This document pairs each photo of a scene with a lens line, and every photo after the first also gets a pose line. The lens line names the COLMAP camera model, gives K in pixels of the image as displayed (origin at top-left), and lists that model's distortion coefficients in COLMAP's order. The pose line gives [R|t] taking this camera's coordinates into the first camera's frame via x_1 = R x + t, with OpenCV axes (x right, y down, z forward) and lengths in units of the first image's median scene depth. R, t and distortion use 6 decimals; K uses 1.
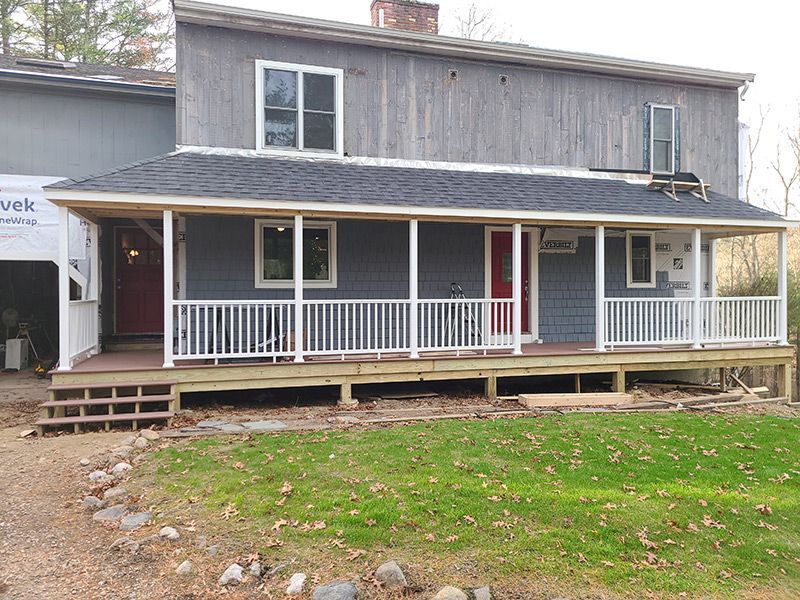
lens RADIAL K [[602.7, 0, 391.8], [0, 602.7, 300.8], [0, 0, 1]] dist [0.060153, -0.028667]
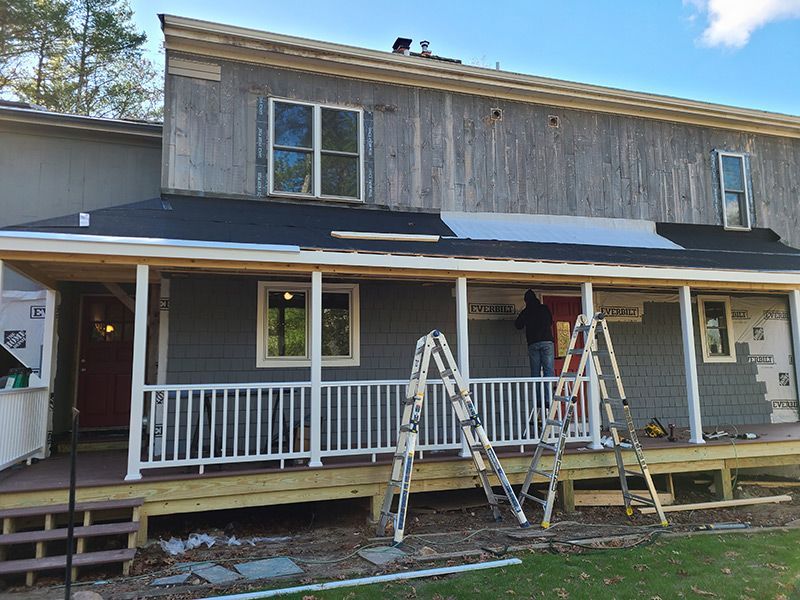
lens RADIAL K [[588.4, 0, 405.5], [0, 588.4, 308.3], [0, 0, 1]] dist [0.075528, -0.047692]
pose [[0.999736, -0.012947, 0.019001, -0.049940], [0.015263, 0.991747, -0.127300, 0.003074], [-0.017196, 0.127556, 0.991682, 0.231965]]
